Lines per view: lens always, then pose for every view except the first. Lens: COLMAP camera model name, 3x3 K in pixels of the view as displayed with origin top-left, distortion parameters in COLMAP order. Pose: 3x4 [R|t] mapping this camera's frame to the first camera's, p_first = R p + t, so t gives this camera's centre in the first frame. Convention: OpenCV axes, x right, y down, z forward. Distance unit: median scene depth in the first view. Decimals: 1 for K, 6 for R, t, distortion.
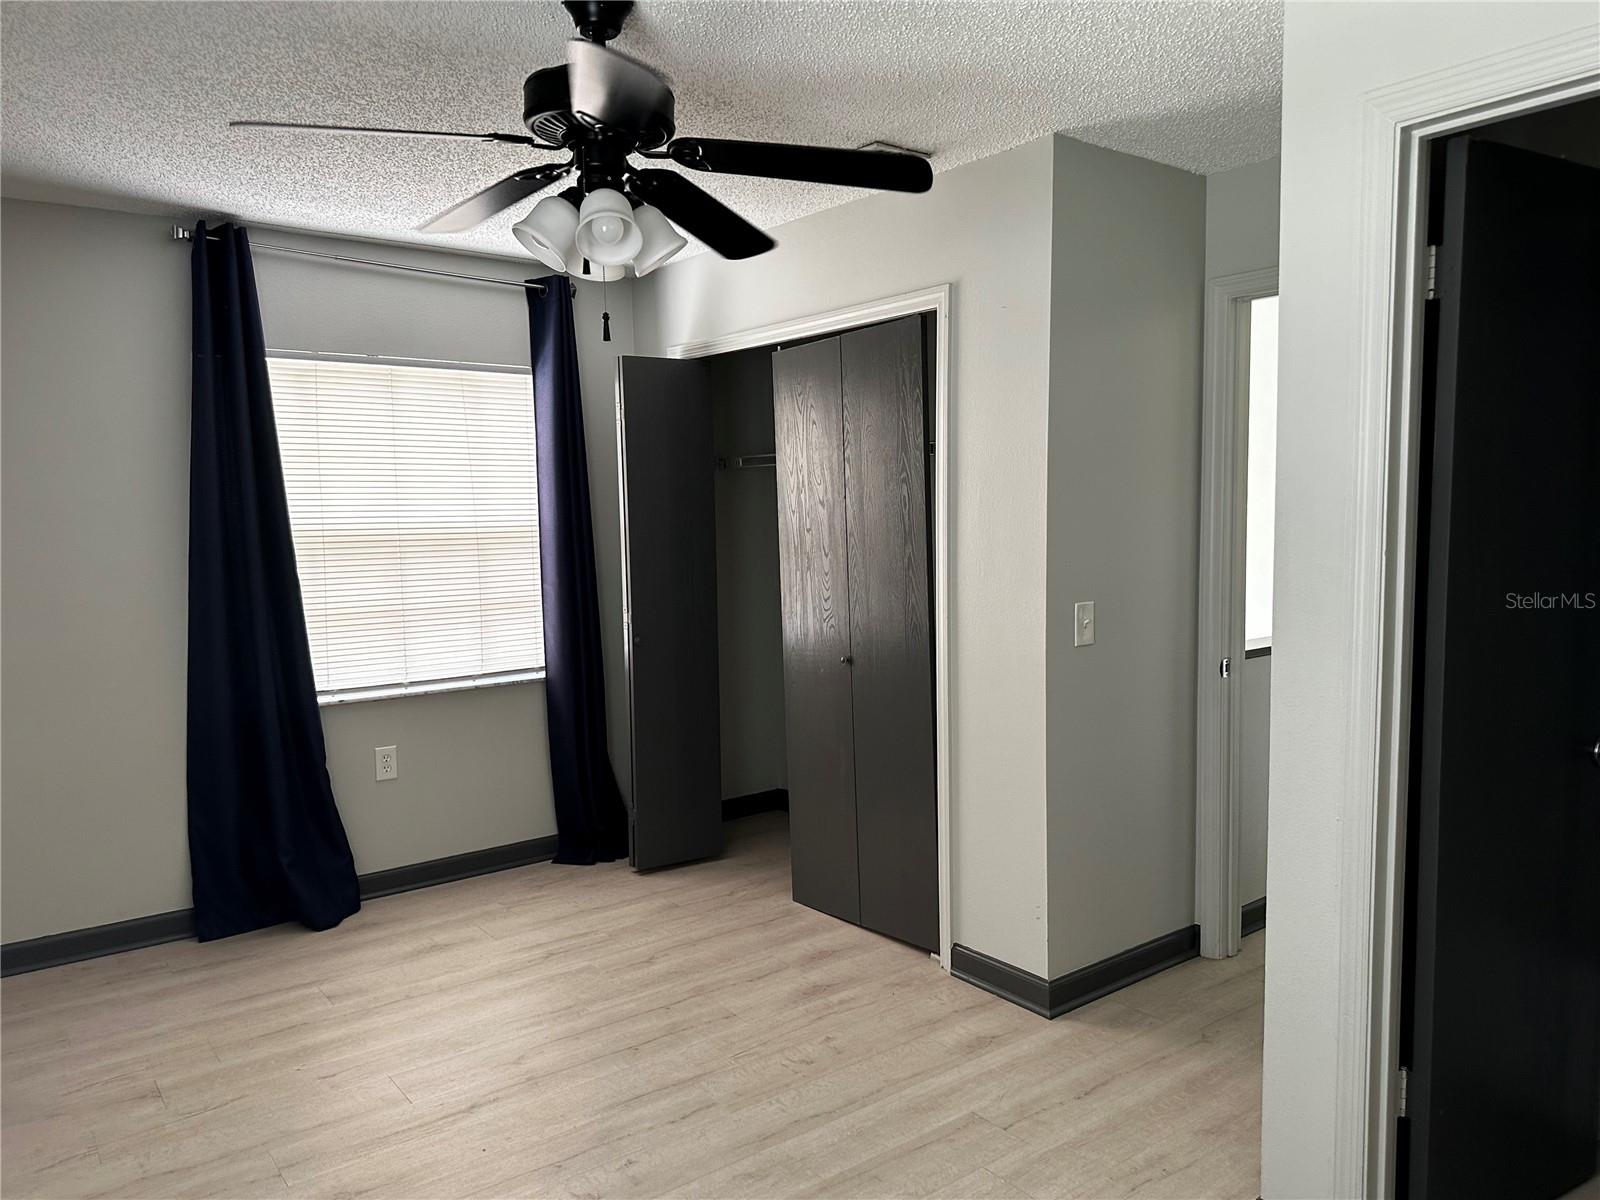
lens RADIAL K [[1134.5, 0, 800.0], [0, 1134.5, 600.0], [0, 0, 1]] dist [-0.006599, -0.001183]
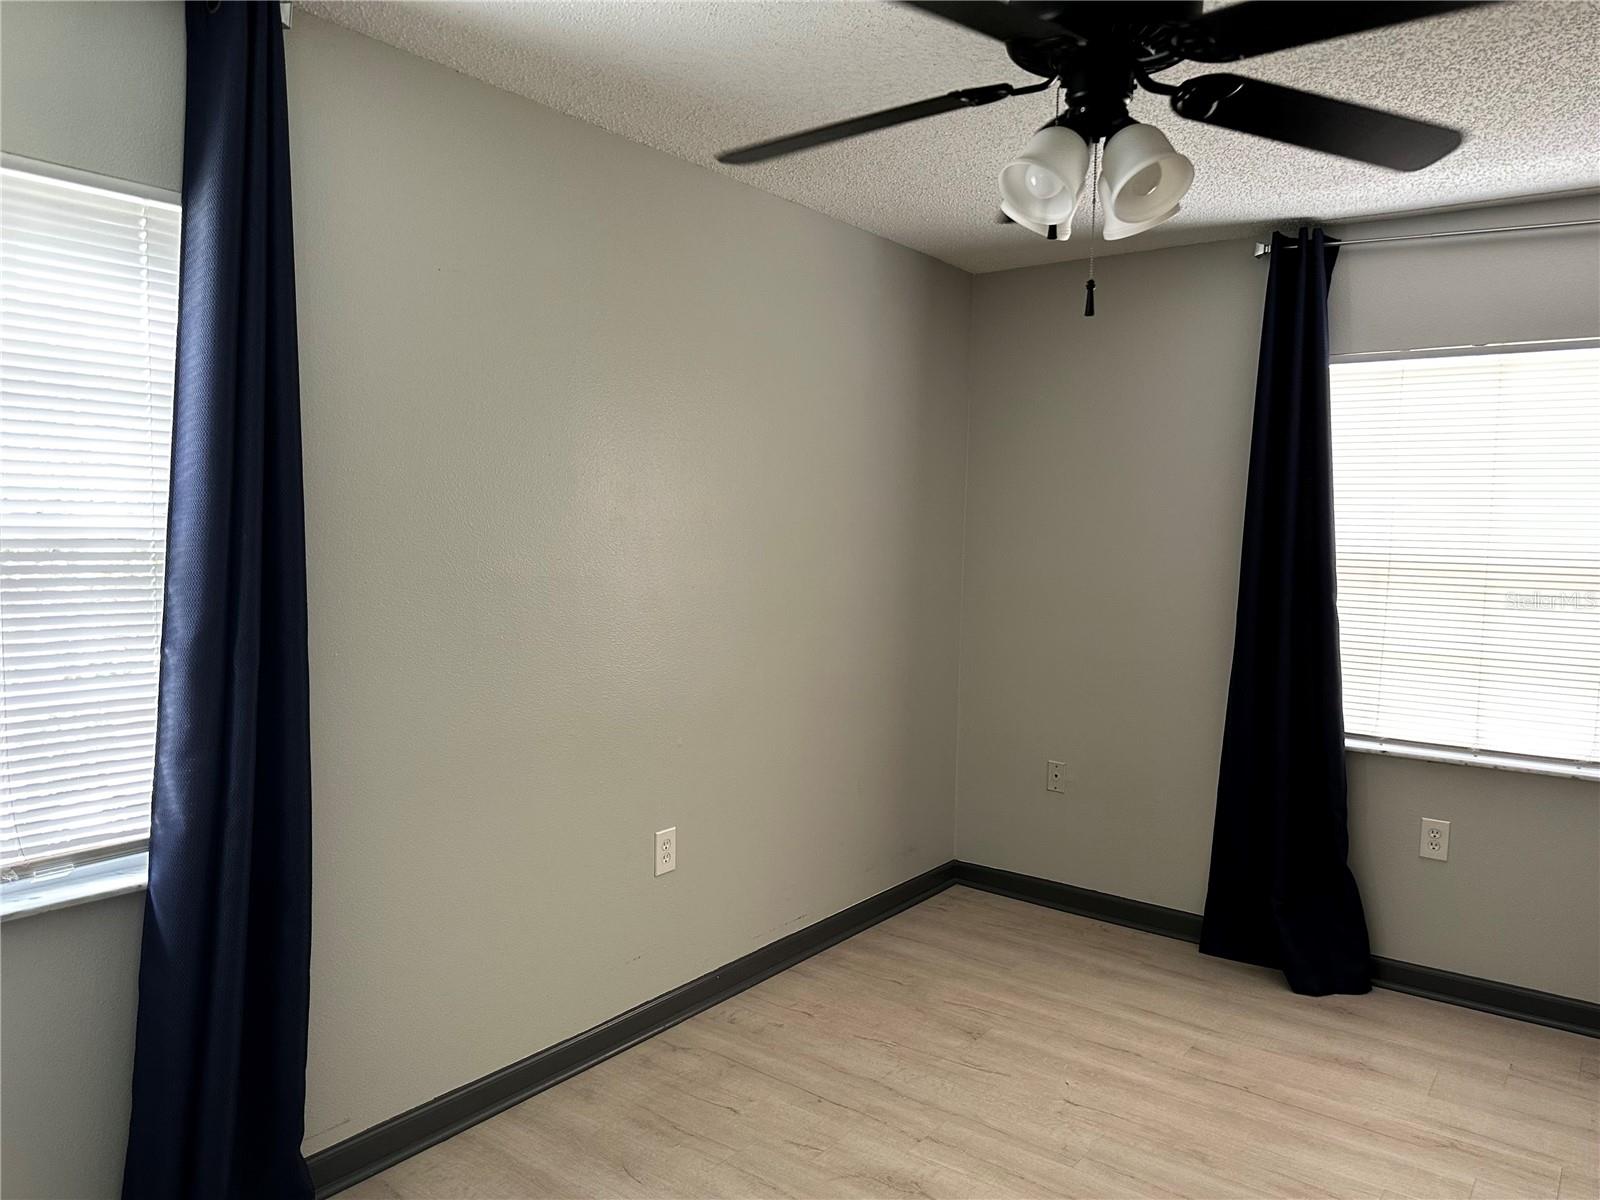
lens RADIAL K [[1123.1, 0, 800.0], [0, 1123.1, 600.0], [0, 0, 1]] dist [-0.001870, 0.000212]
pose [[0.274923, 0.086987, -0.957523, 0.306918], [-0.103204, 0.992815, 0.060562, -0.034174], [0.955911, 0.082170, 0.281925, 0.347562]]
